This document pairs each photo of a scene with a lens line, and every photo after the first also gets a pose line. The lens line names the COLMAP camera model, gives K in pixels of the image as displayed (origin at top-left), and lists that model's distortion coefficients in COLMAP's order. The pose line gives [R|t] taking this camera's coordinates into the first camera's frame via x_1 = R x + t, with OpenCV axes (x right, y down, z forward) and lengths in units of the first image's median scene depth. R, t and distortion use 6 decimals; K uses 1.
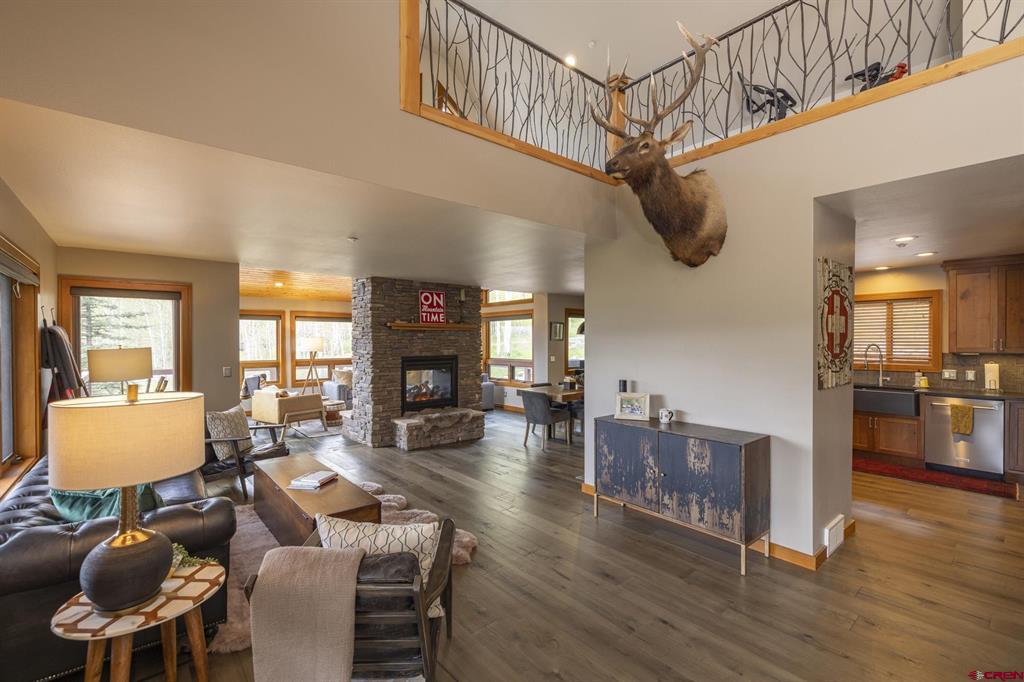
lens RADIAL K [[439.4, 0, 494.0], [0, 439.4, 343.6], [0, 0, 1]] dist [0.000349, 0.000023]
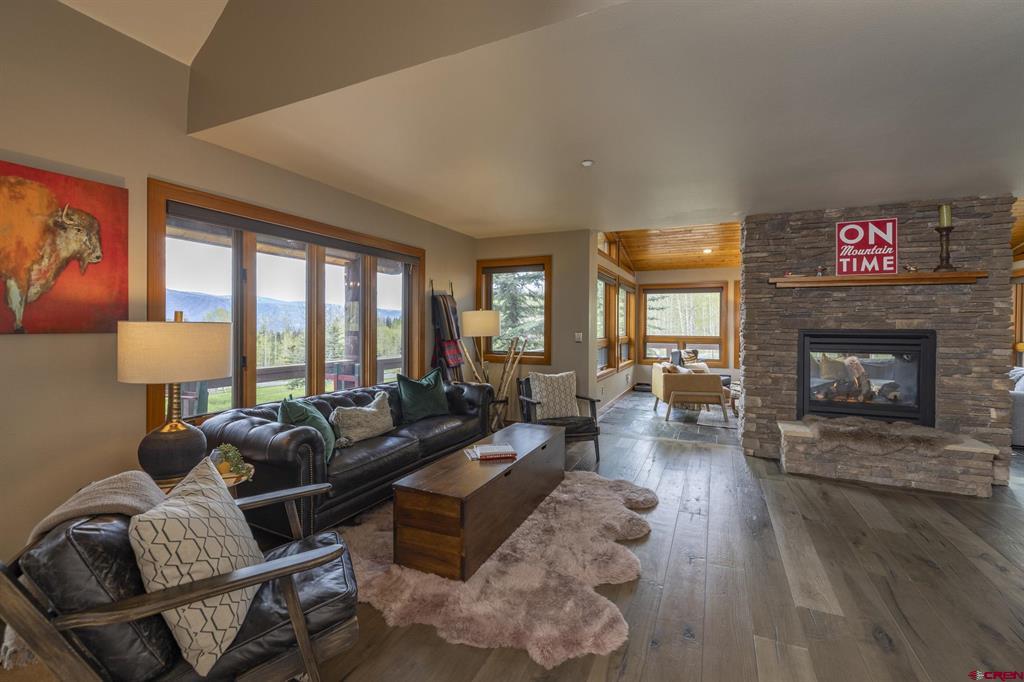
lens RADIAL K [[437.5, 0, 507.8], [0, 437.5, 325.1], [0, 0, 1]] dist [0.000205, 0.000021]
pose [[0.430768, 0.007345, -0.902433, 0.182178], [-0.014199, 0.999898, 0.001361, 0.027797], [0.902351, 0.012227, 0.430828, 0.308473]]
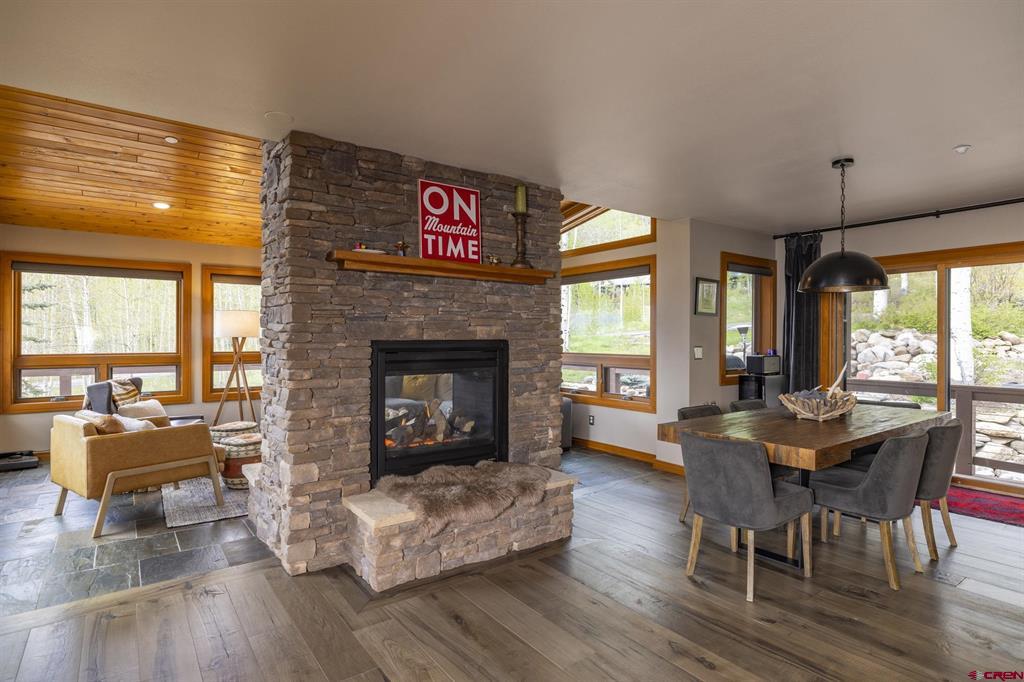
lens RADIAL K [[532.9, 0, 512.0], [0, 532.9, 341.0], [0, 0, 1]] dist [0.000437, 0.000730]
pose [[0.998739, 0.007136, -0.049686, -0.055402], [-0.007119, 0.999975, 0.000505, 0.027892], [0.049688, -0.000151, 0.998765, 0.492739]]
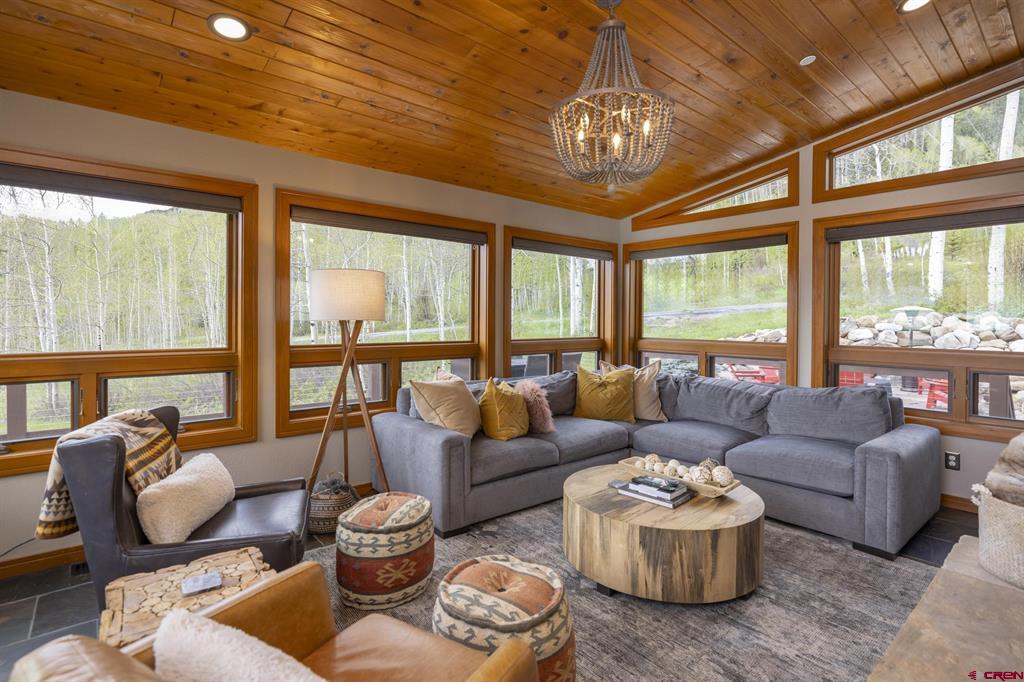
lens RADIAL K [[497.8, 0, 510.8], [0, 497.8, 322.6], [0, 0, 1]] dist [-0.001629, -0.000425]
pose [[0.999706, 0.010462, 0.021860, -0.432245], [-0.010474, 0.999945, 0.000438, 0.025511], [-0.021855, -0.000667, 0.999761, 0.917869]]
